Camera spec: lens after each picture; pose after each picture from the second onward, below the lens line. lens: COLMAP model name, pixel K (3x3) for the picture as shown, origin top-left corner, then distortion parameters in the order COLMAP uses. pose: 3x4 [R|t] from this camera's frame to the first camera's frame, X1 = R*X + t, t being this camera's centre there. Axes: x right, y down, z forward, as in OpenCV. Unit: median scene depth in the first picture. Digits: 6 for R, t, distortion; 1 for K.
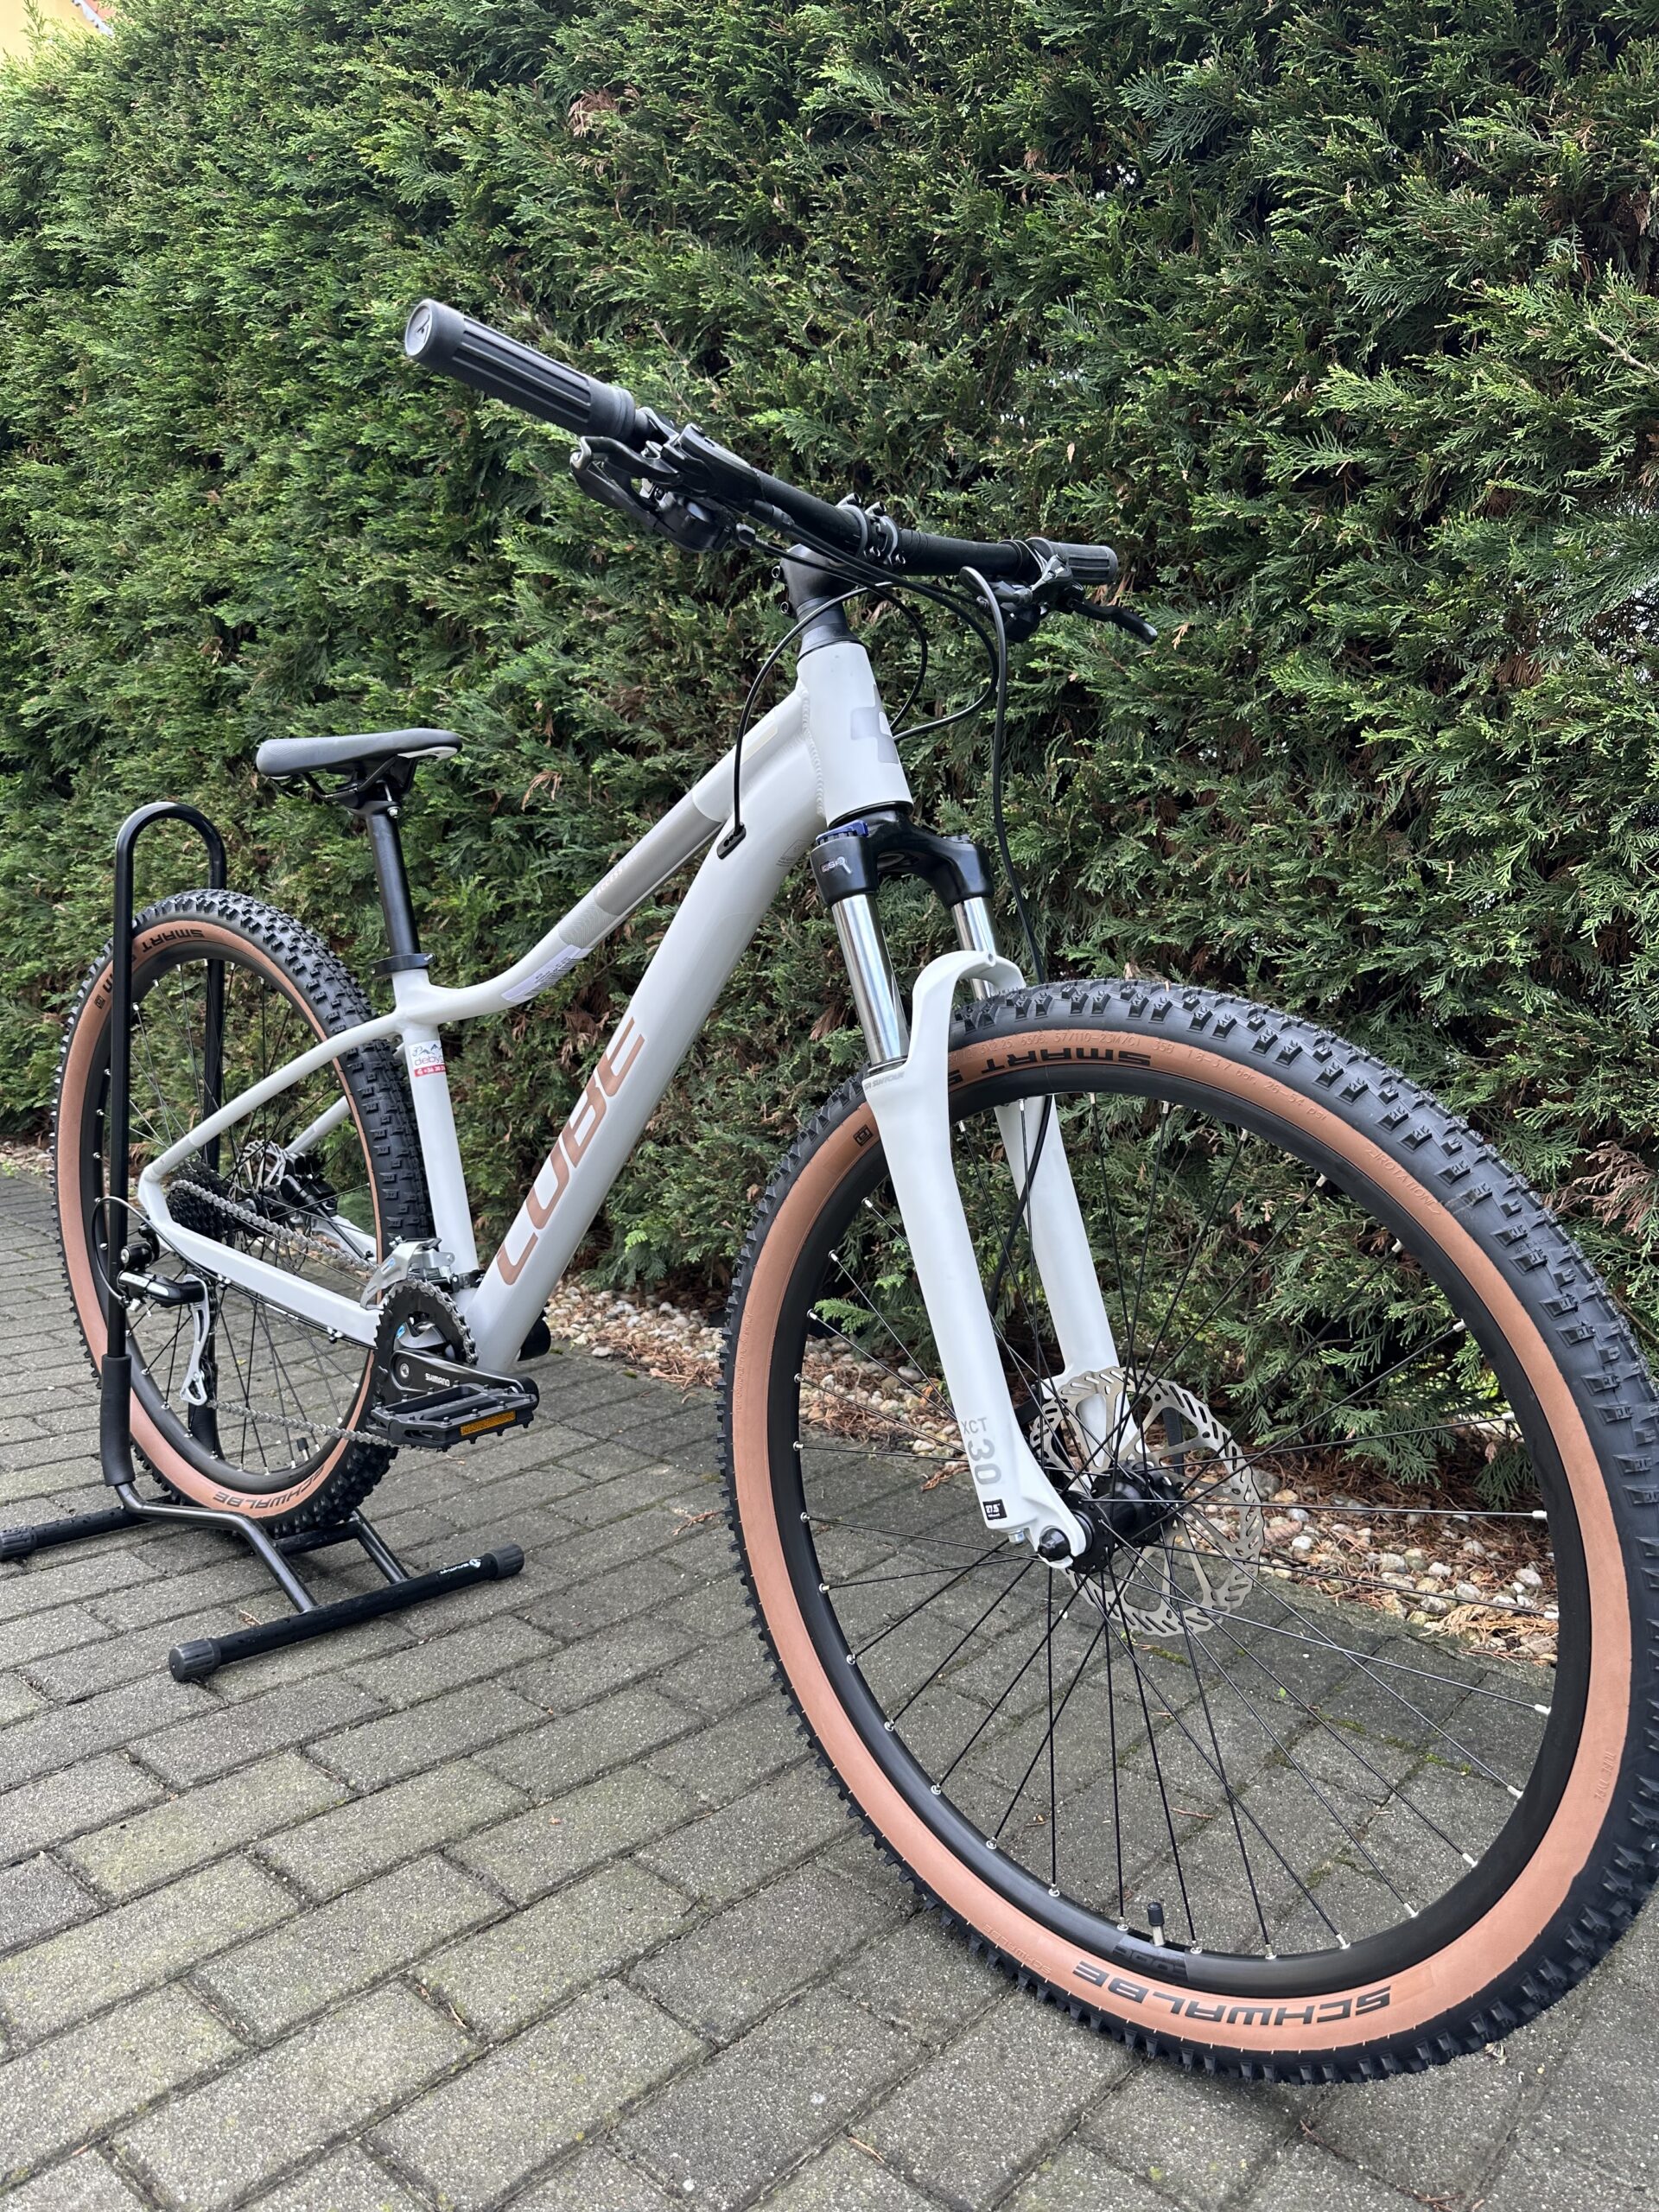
lens RADIAL K [[1564.0, 0, 848.1], [0, 1564.0, 1131.3], [0, 0, 1]] dist [-0.004375, -0.008550]
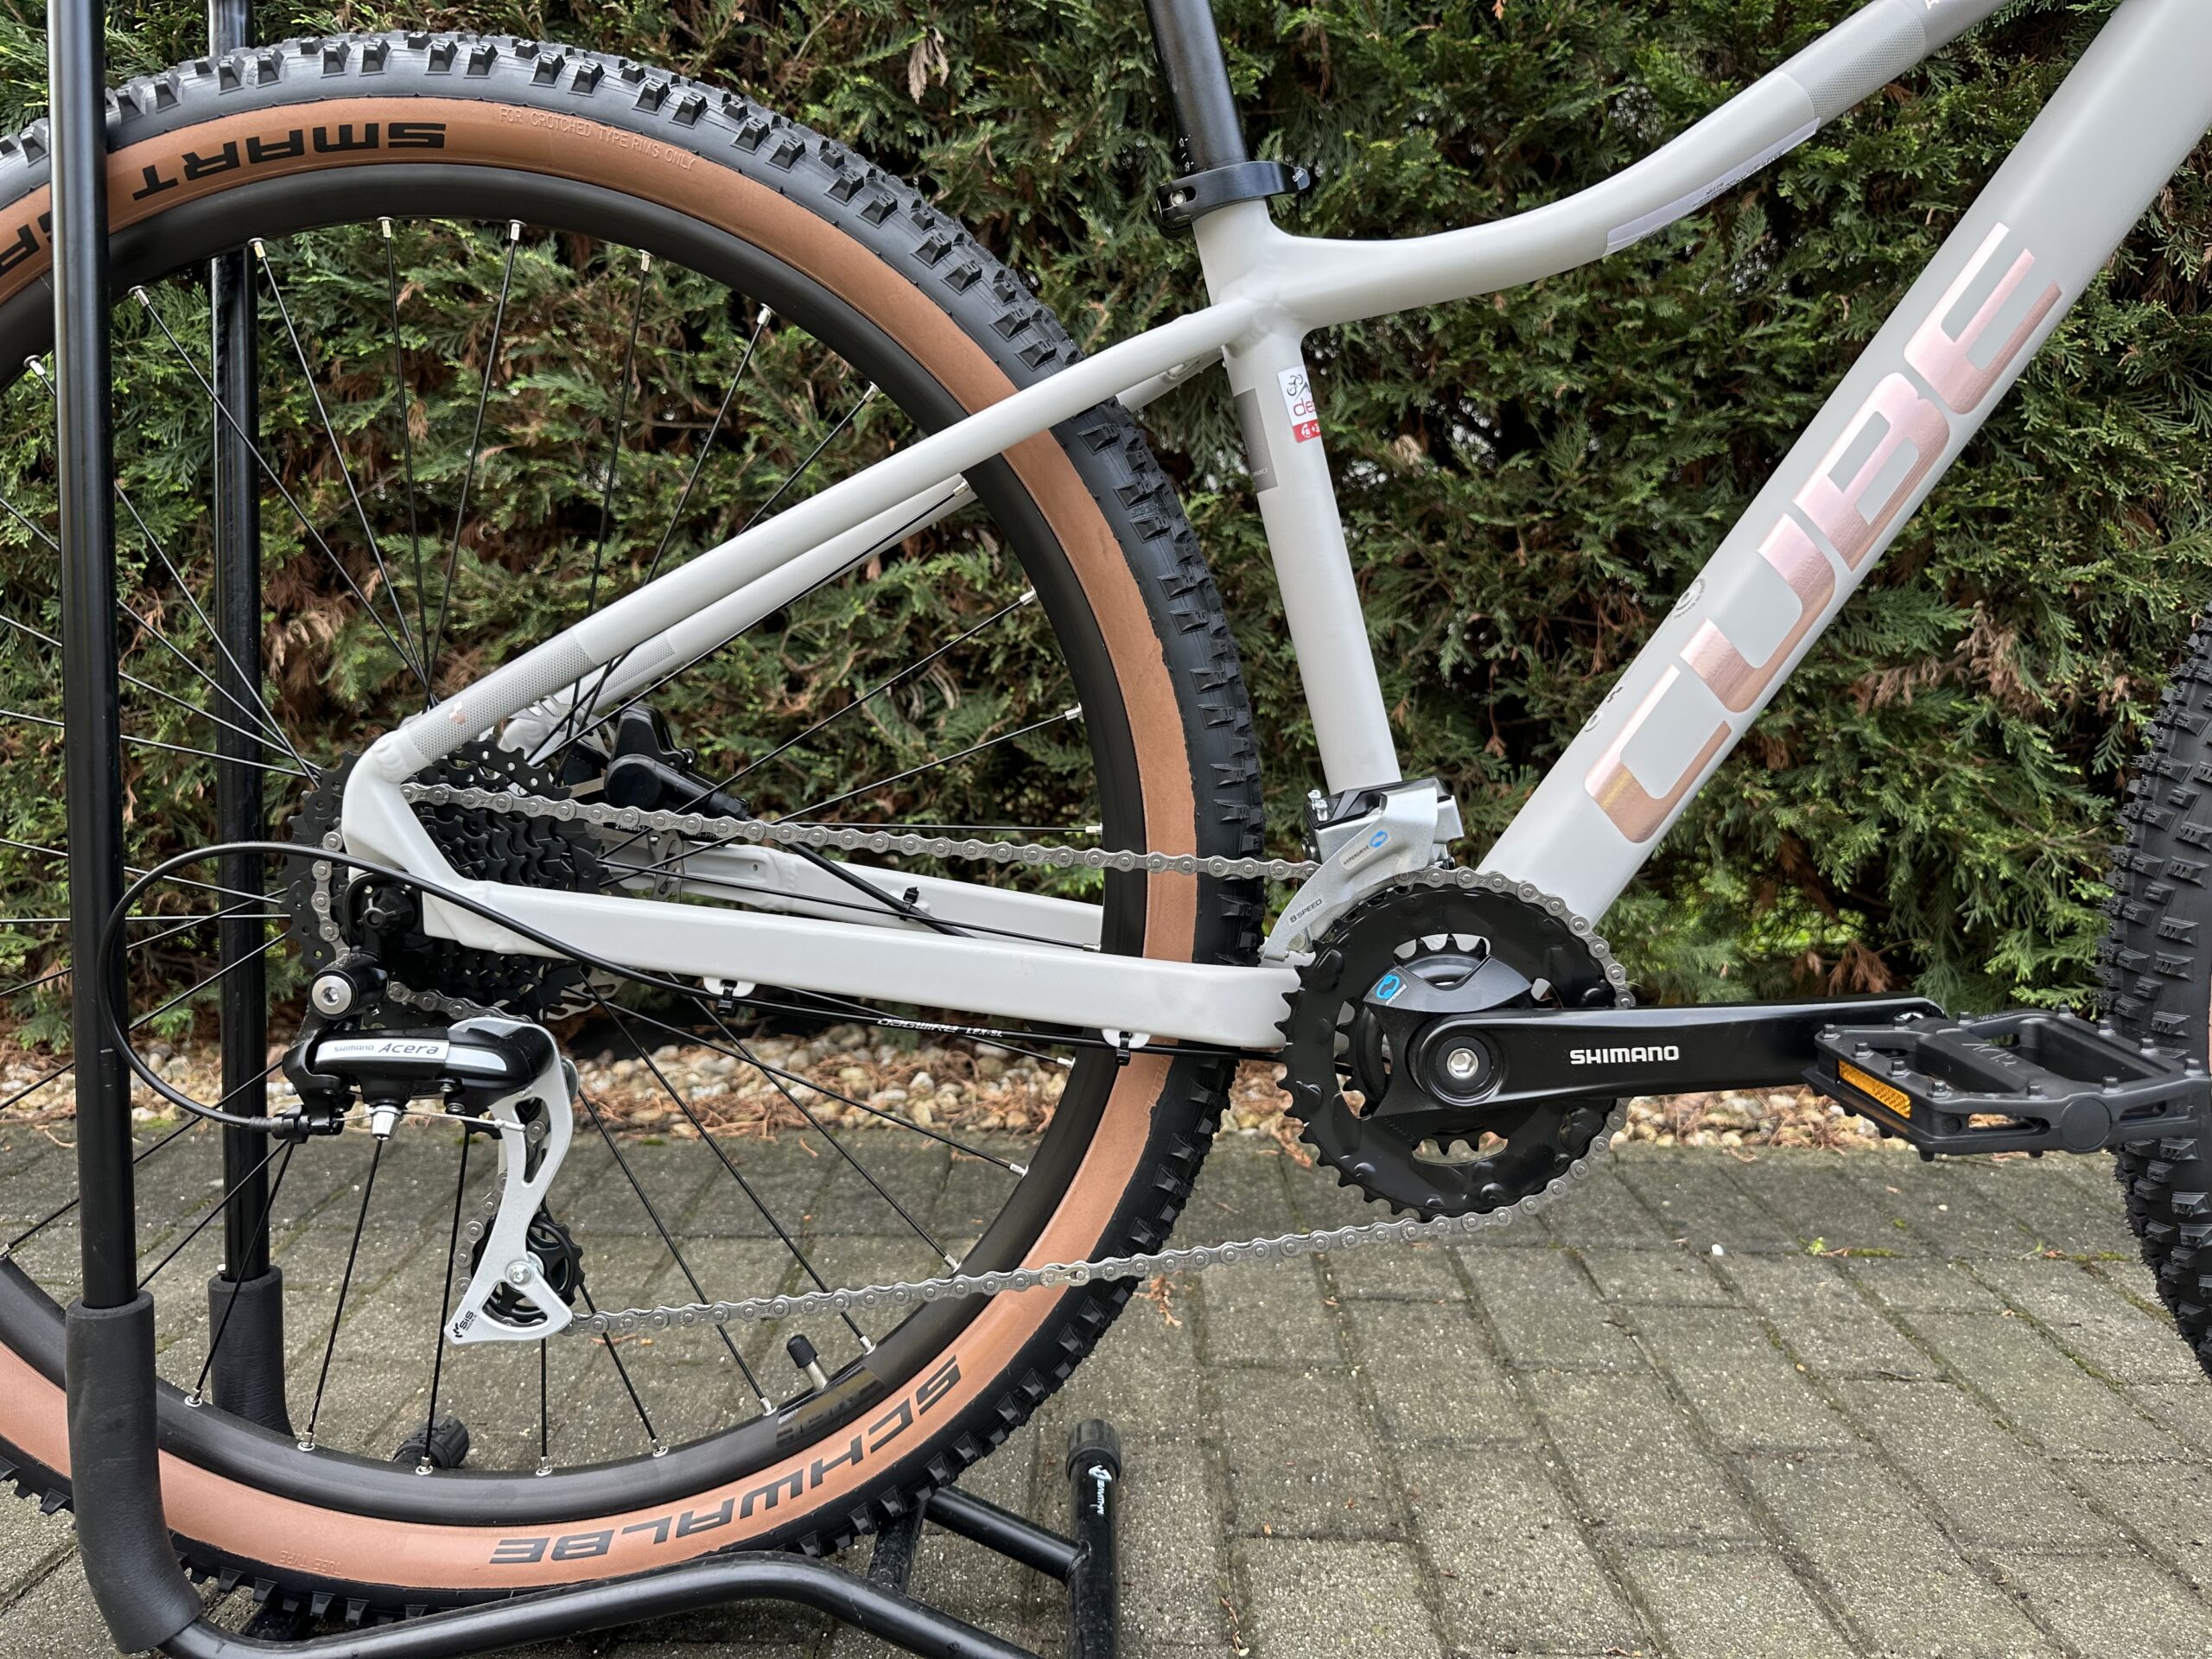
lens RADIAL K [[1571.9, 0, 1113.8], [0, 1571.9, 831.5], [0, 0, 1]] dist [0.035165, -0.045674]
pose [[0.771489, -0.115033, 0.625757, -0.496191], [0.112548, 0.992684, 0.043726, 0.041160], [-0.626209, 0.036694, 0.778792, 0.539584]]
